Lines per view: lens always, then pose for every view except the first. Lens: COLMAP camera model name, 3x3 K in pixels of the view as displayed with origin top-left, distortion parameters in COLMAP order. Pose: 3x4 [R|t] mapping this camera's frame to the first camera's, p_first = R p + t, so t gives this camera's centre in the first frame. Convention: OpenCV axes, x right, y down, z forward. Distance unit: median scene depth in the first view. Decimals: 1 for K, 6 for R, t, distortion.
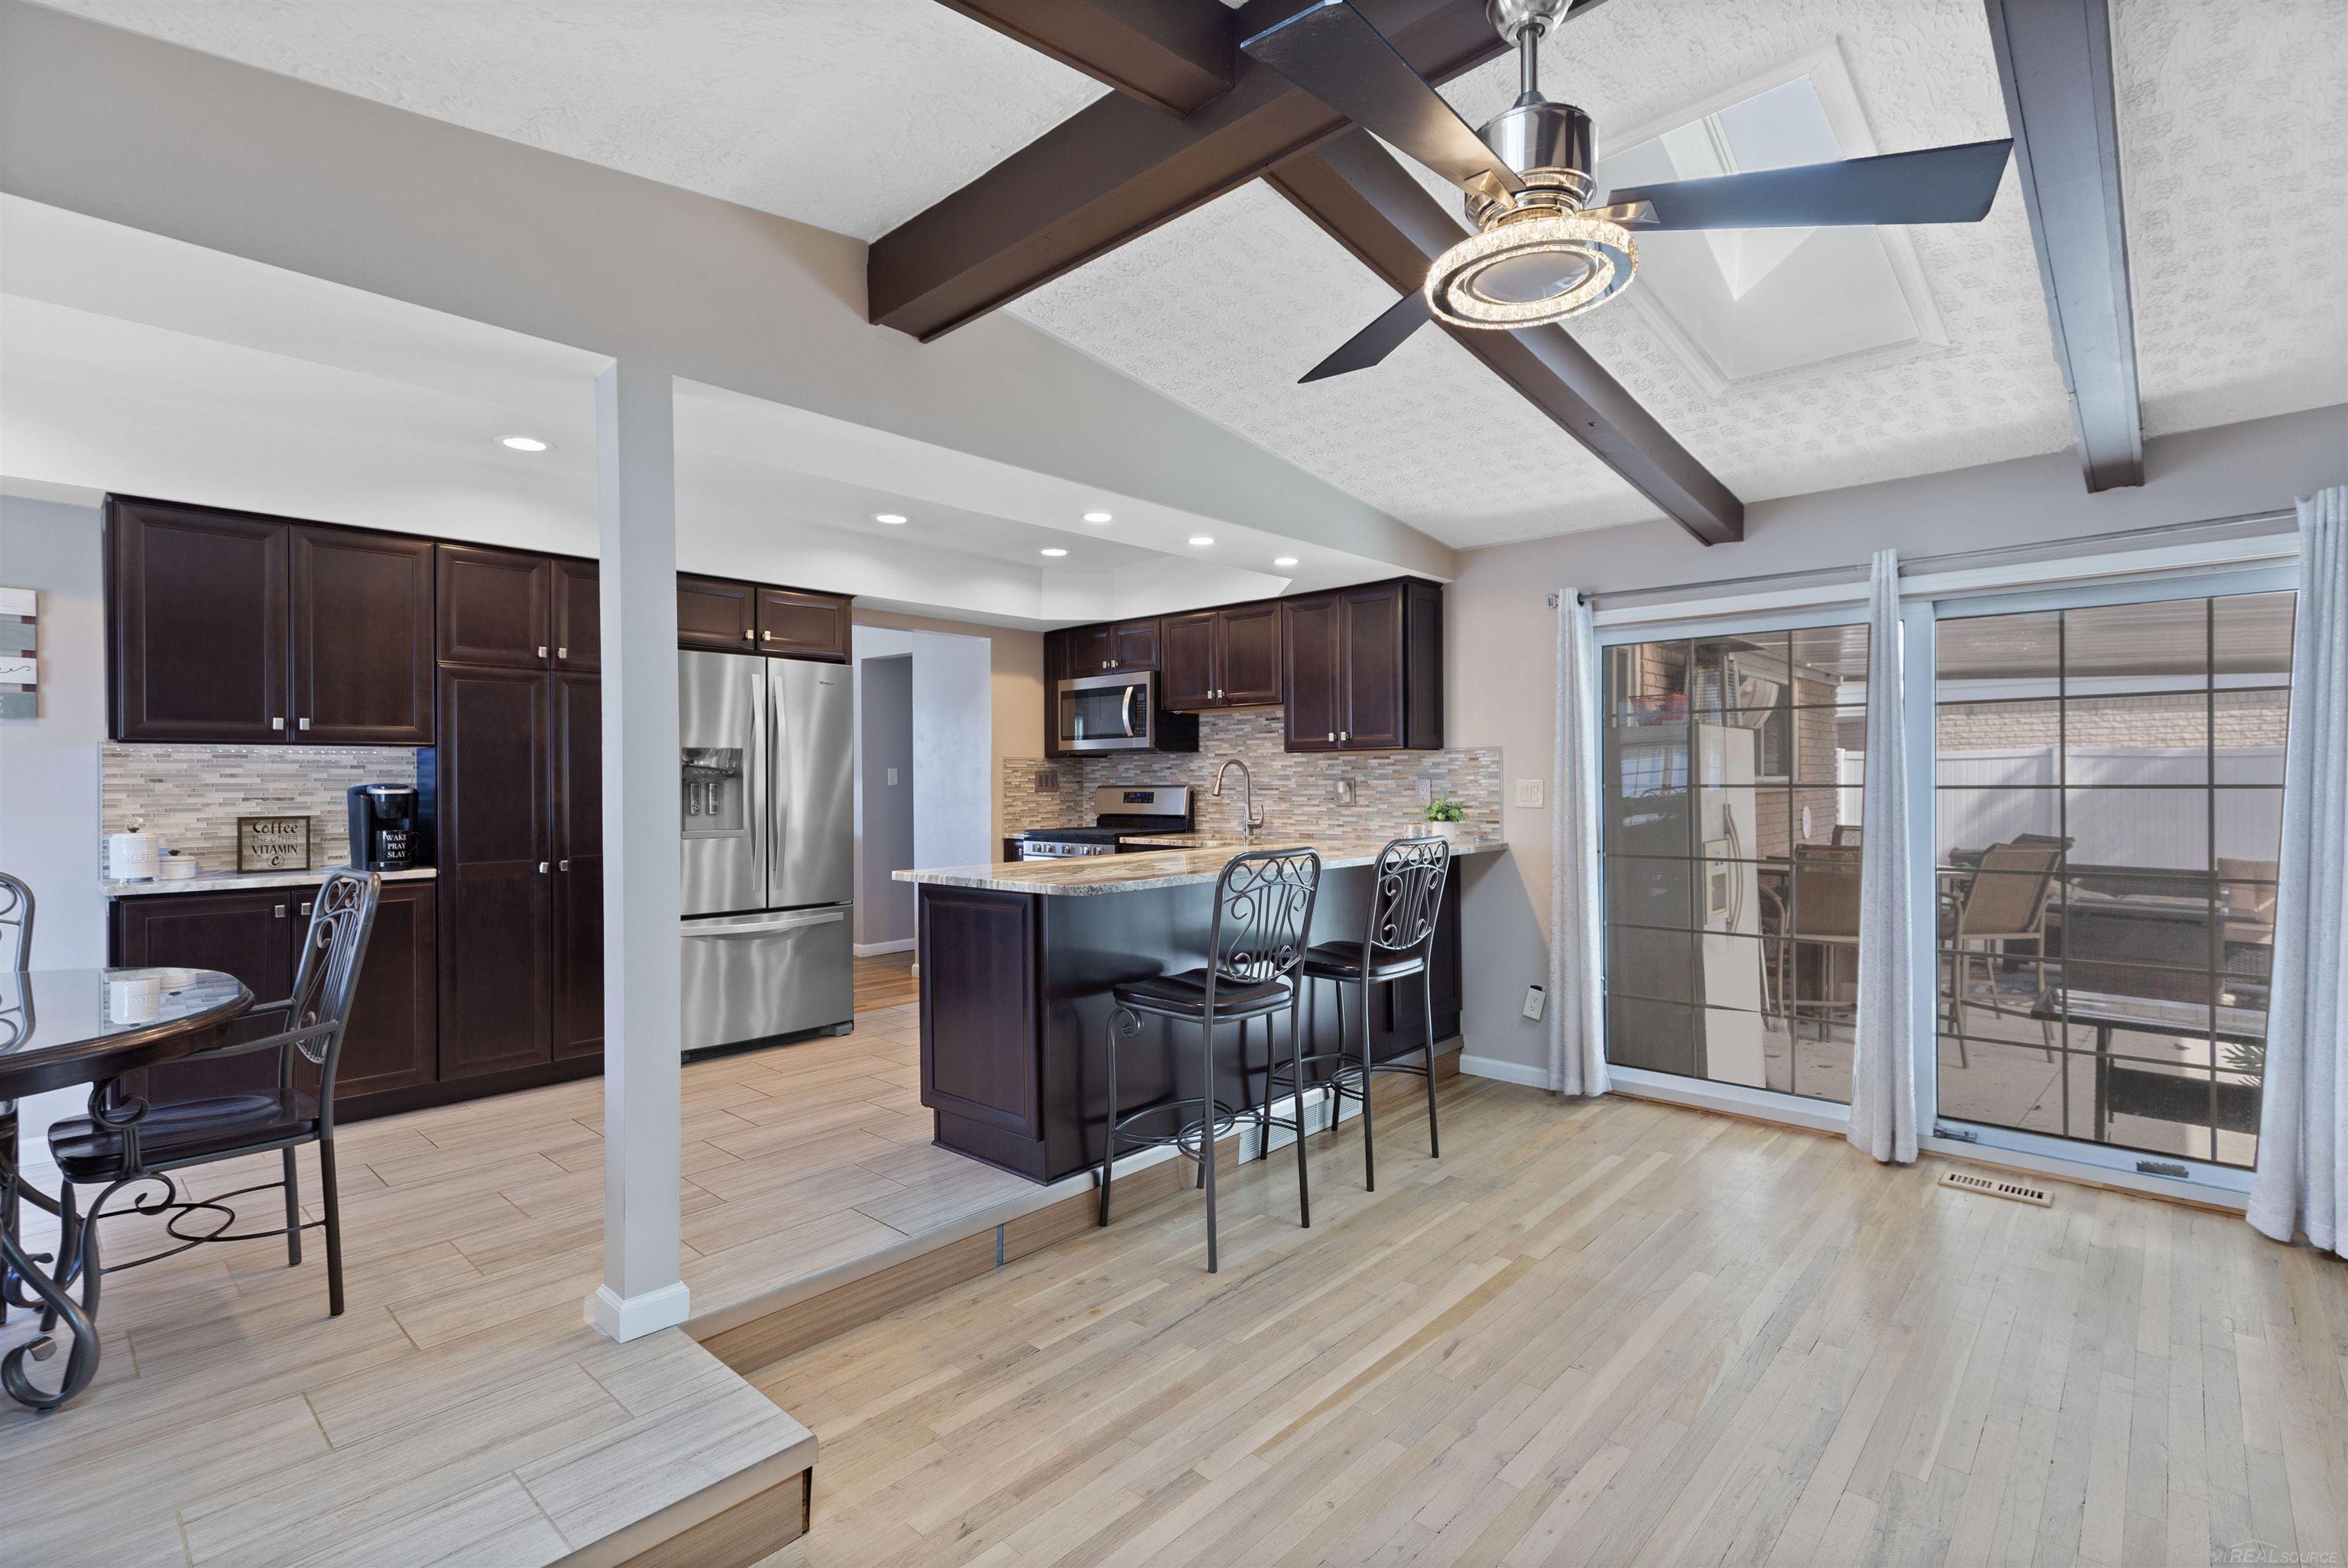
lens RADIAL K [[1089.5, 0, 1153.4], [0, 1089.5, 783.8], [0, 0, 1]] dist [0.011769, -0.000393]
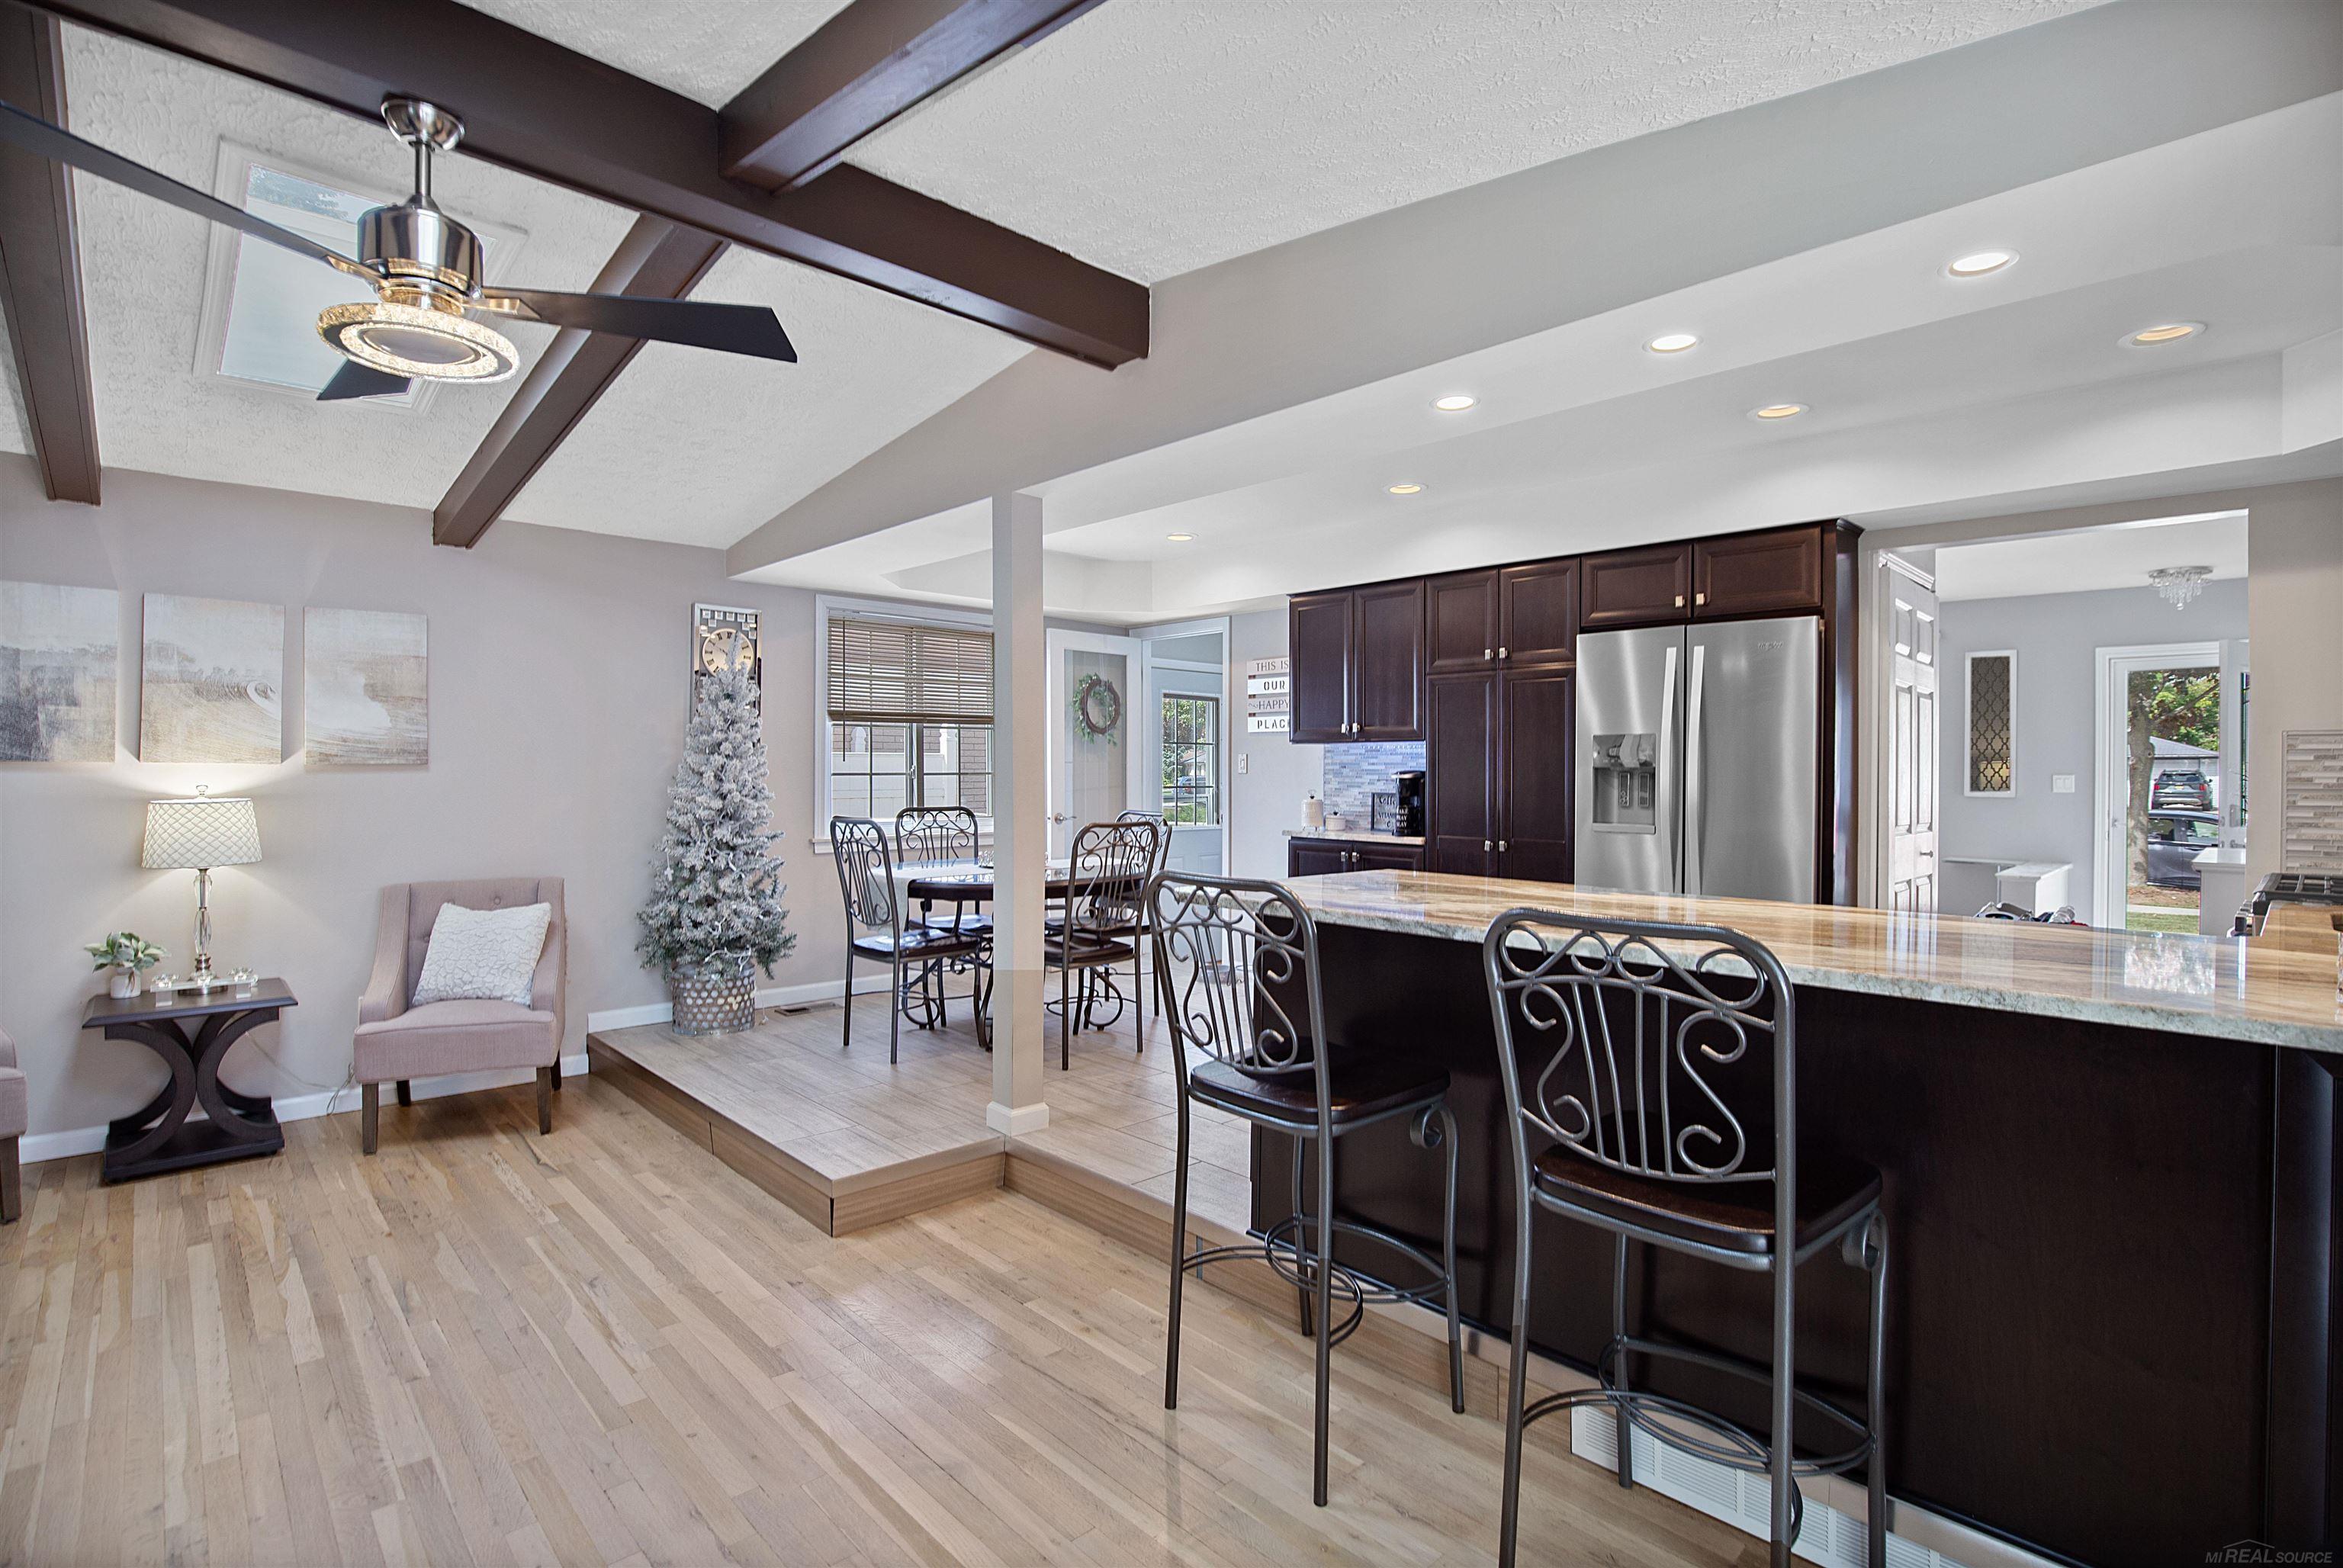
lens RADIAL K [[1087.3, 0, 1159.0], [0, 1087.3, 776.0], [0, 0, 1]] dist [0.011769, -0.000393]
pose [[-0.058314, 0.018041, -0.998135, 0.901558], [-0.001827, 0.999833, 0.018178, -0.023820], [0.998297, 0.002883, -0.058271, 1.125182]]
